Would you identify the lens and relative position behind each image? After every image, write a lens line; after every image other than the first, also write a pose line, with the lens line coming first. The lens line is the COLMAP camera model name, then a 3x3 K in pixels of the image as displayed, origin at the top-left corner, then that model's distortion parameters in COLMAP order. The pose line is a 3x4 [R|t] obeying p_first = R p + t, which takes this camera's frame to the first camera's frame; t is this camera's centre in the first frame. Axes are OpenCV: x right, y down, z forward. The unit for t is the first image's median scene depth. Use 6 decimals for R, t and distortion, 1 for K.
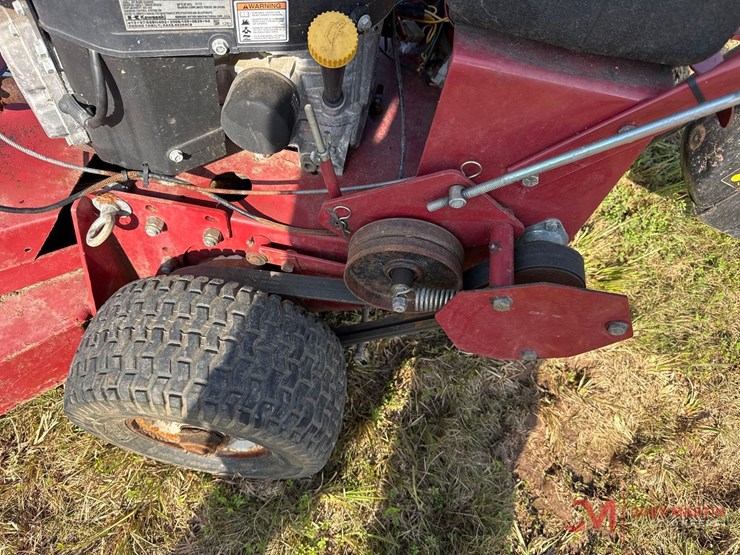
lens RADIAL K [[528.2, 0, 364.9], [0, 528.2, 278.1], [0, 0, 1]] dist [0.073699, -0.128827]
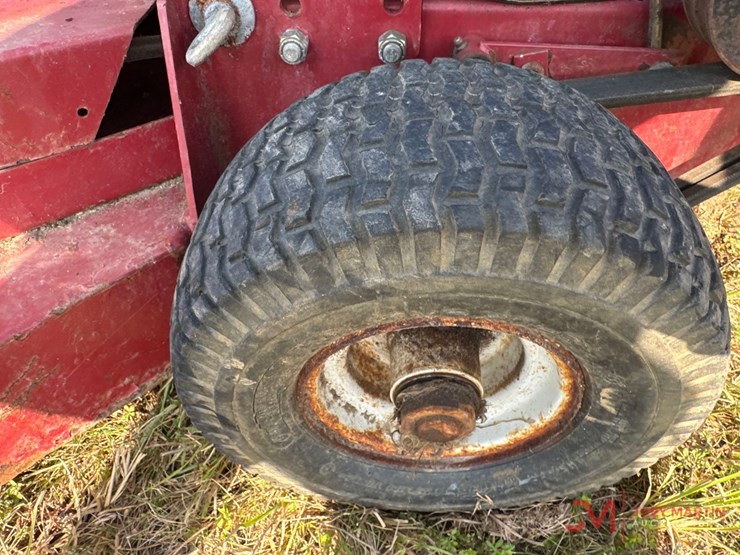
lens RADIAL K [[540.5, 0, 370.0], [0, 540.5, 277.5], [0, 0, 1]] dist [-0.024669, -0.003590]
pose [[0.985553, -0.166529, -0.030873, -0.316374], [0.157191, 0.967244, -0.199325, 0.258374], [0.063055, 0.191592, 0.979447, 0.455891]]
